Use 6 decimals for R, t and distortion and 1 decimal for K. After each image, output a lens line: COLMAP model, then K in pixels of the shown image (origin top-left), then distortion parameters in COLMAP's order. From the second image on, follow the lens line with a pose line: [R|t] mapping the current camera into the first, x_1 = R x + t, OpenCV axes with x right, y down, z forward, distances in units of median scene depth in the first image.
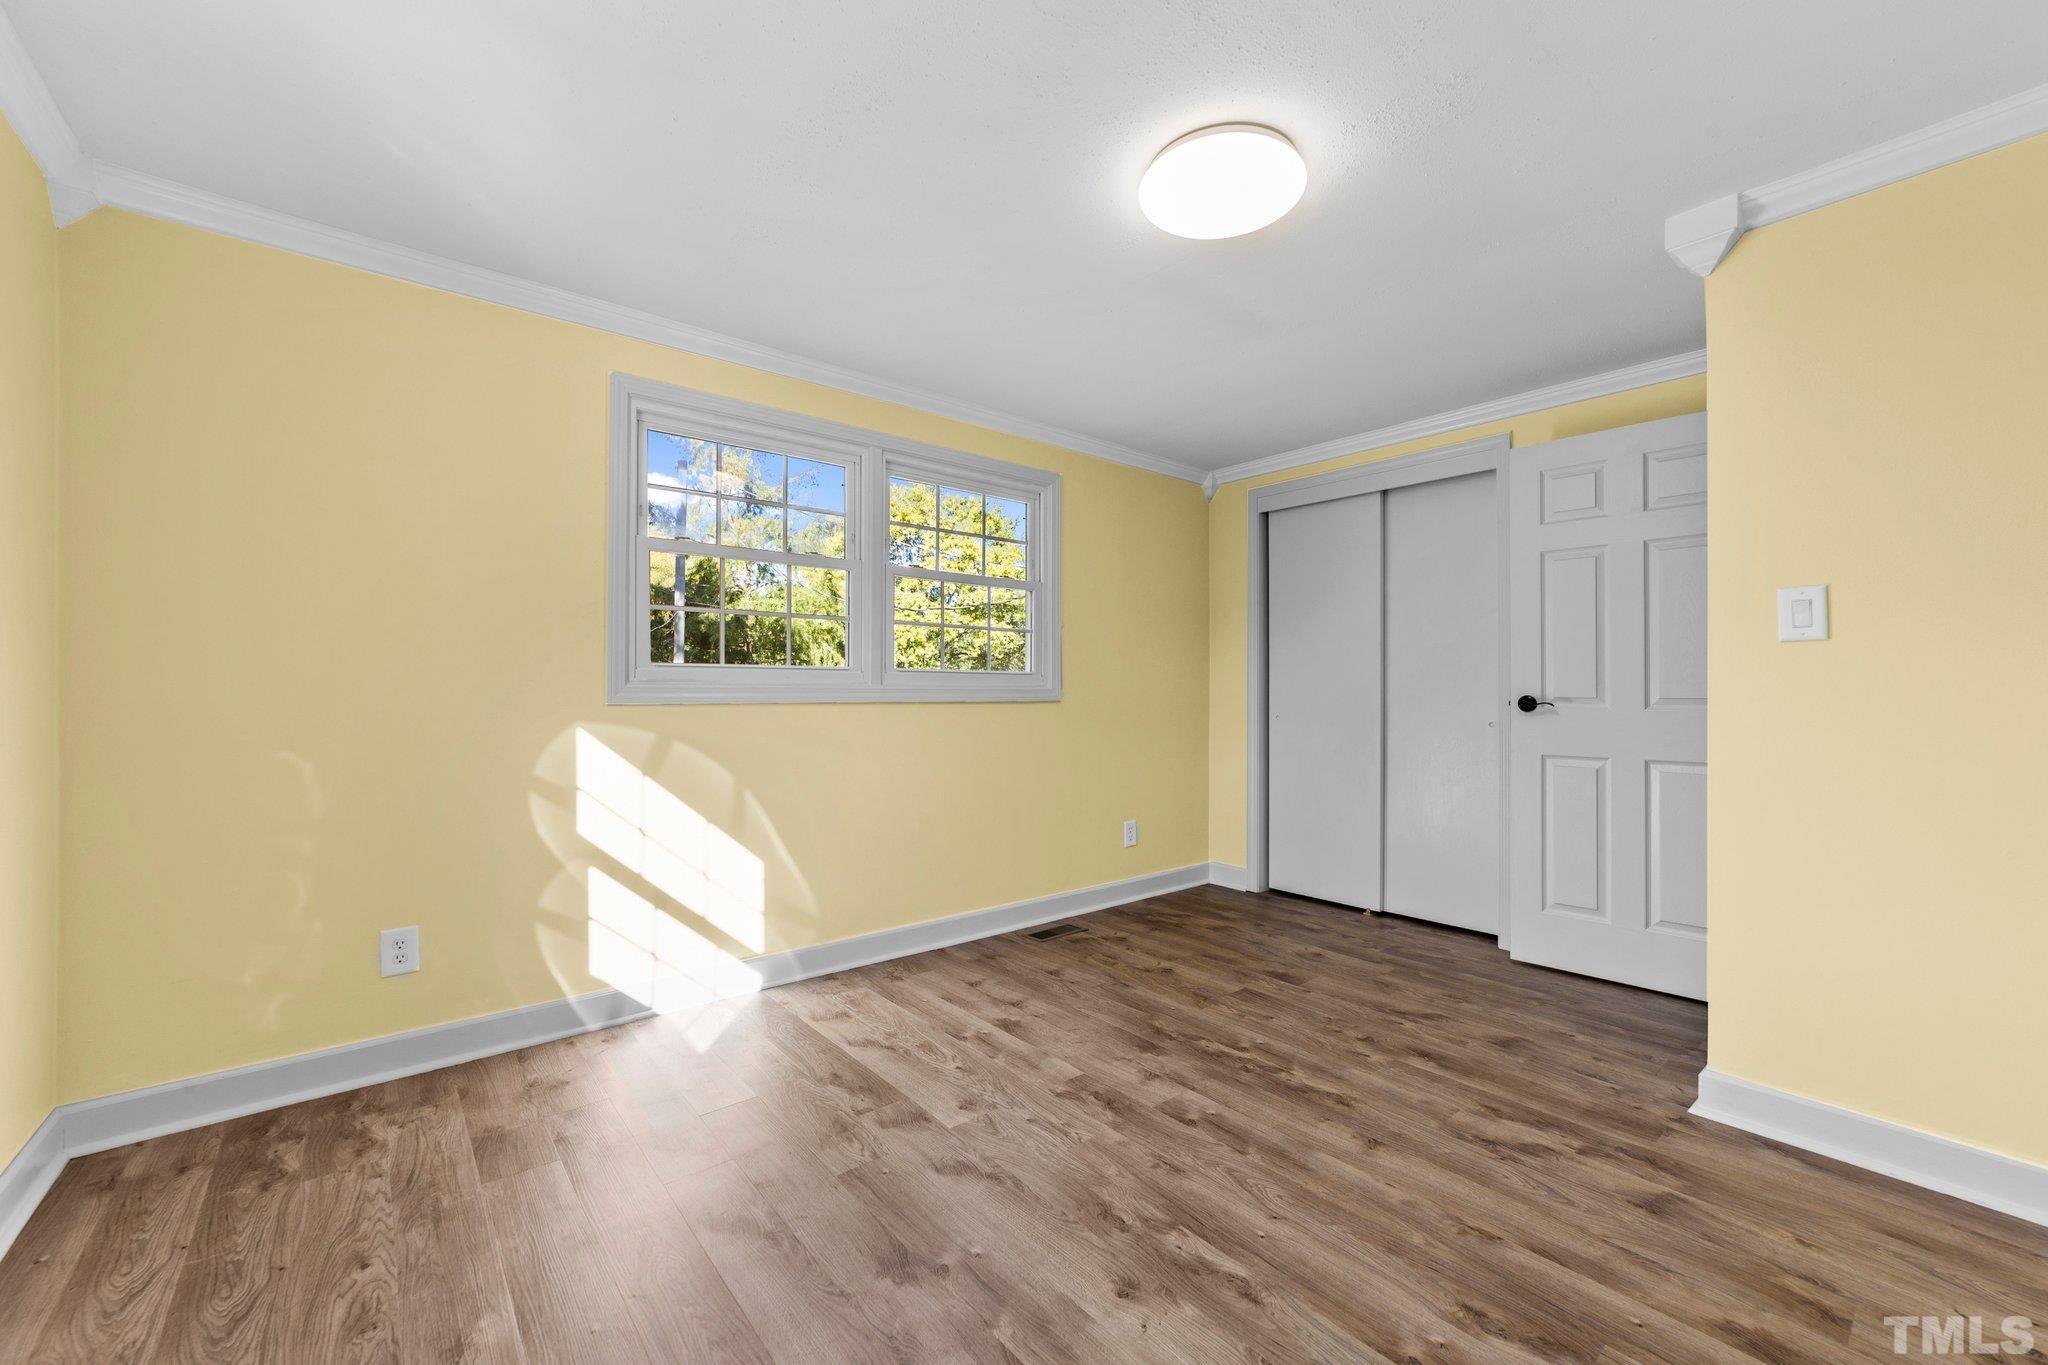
lens RADIAL K [[804.0, 0, 1014.8], [0, 804.0, 715.5], [0, 0, 1]] dist [-0.019417, 0.009376]
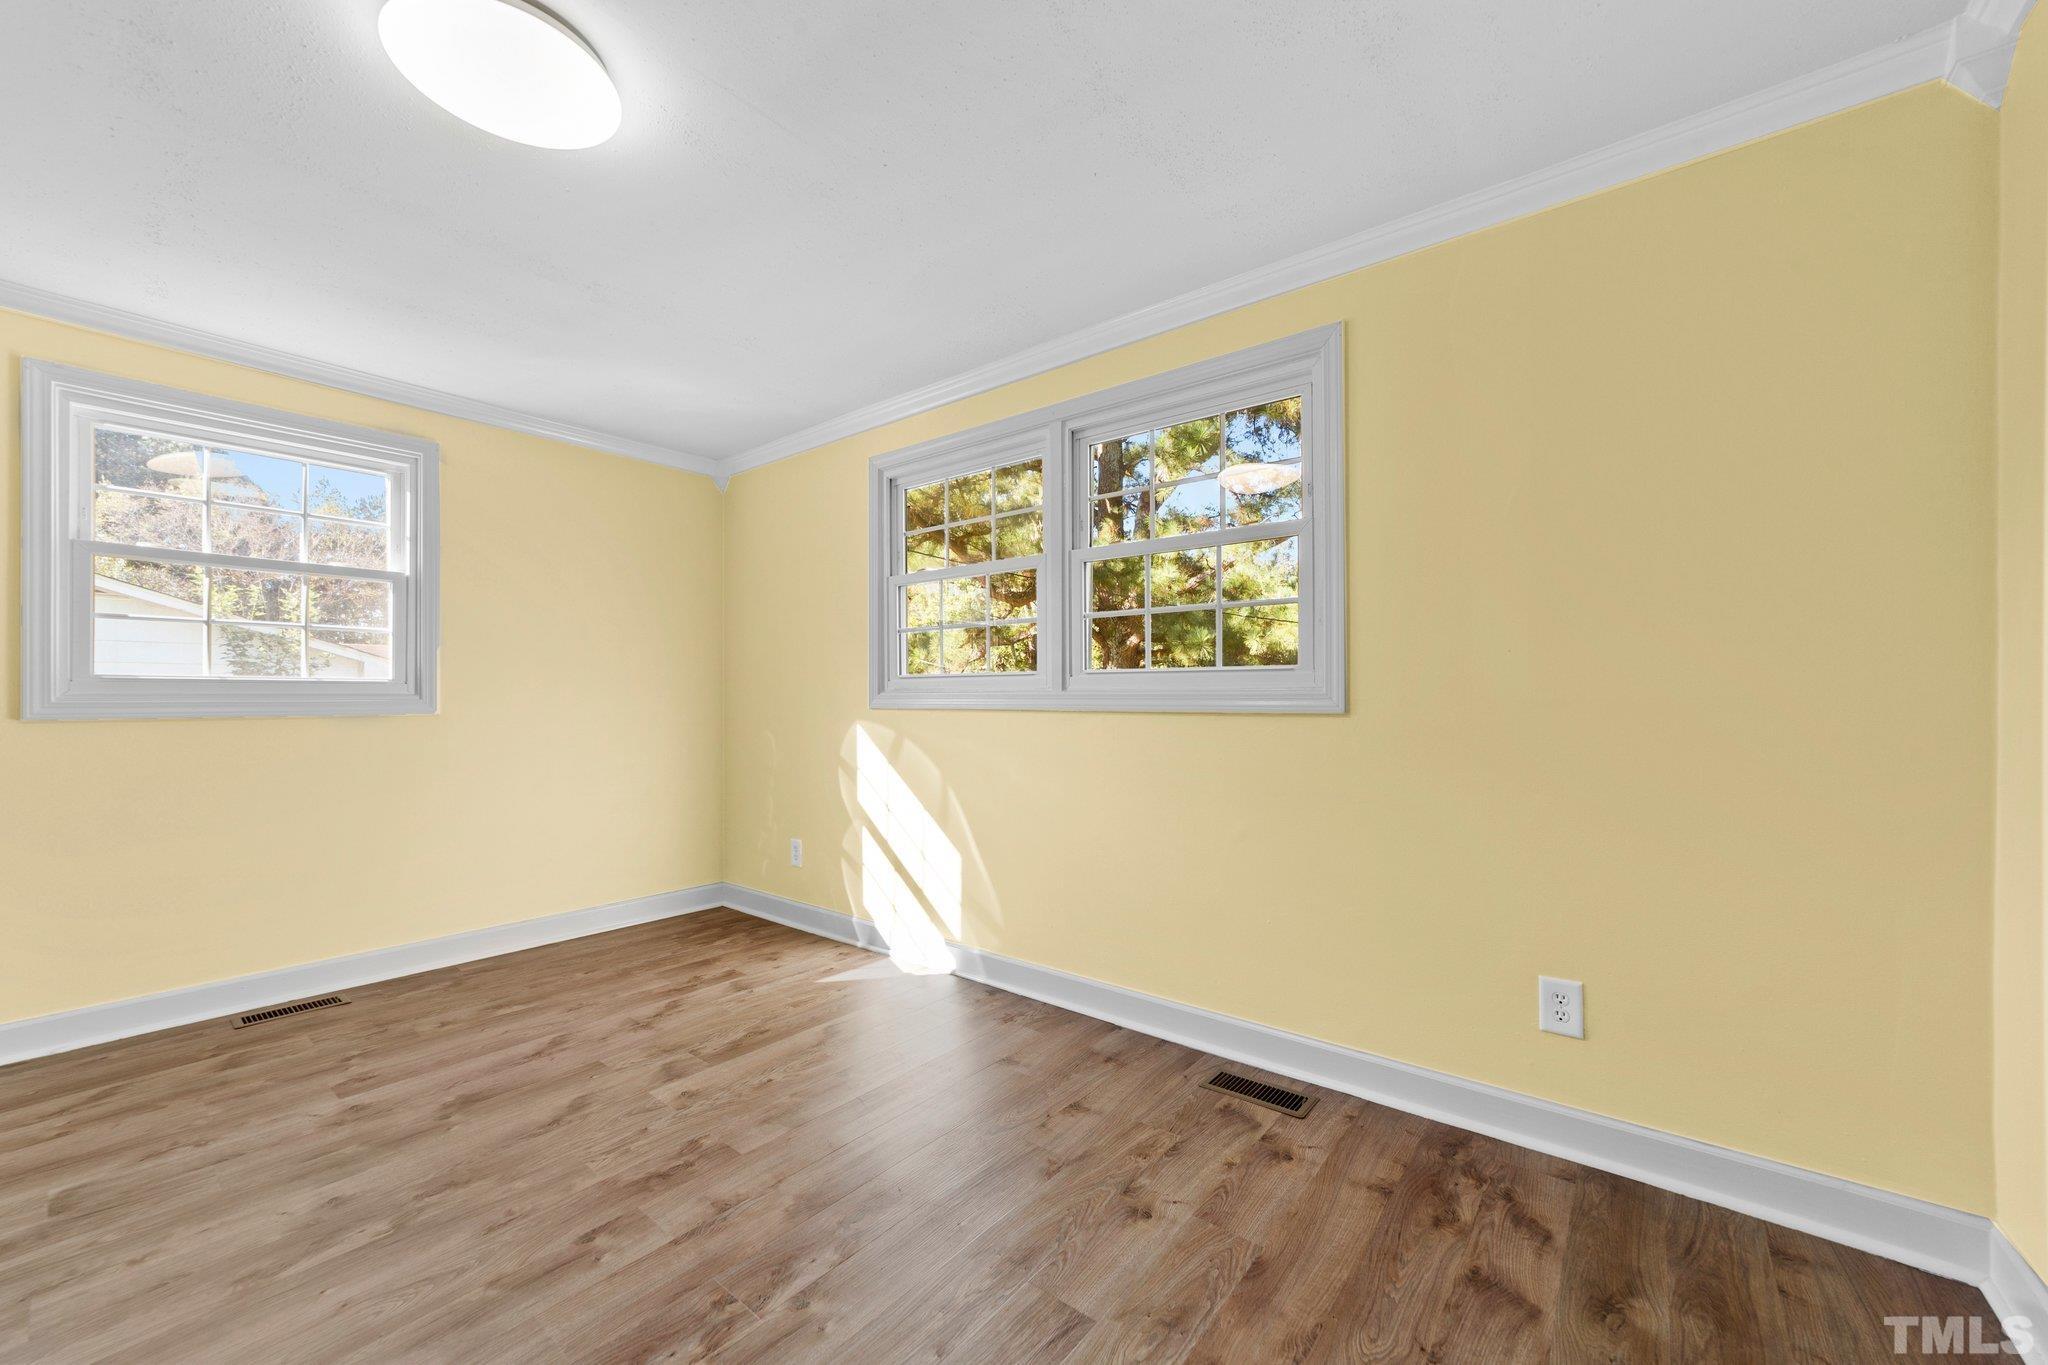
lens RADIAL K [[791.1, 0, 1023.6], [0, 791.1, 701.1], [0, 0, 1]] dist [-0.016894, 0.008401]
pose [[0.206224, 0.005274, -0.978491, 0.829773], [-0.024220, 0.999707, 0.000284, -0.030743], [0.978205, 0.023640, 0.206291, 0.966920]]
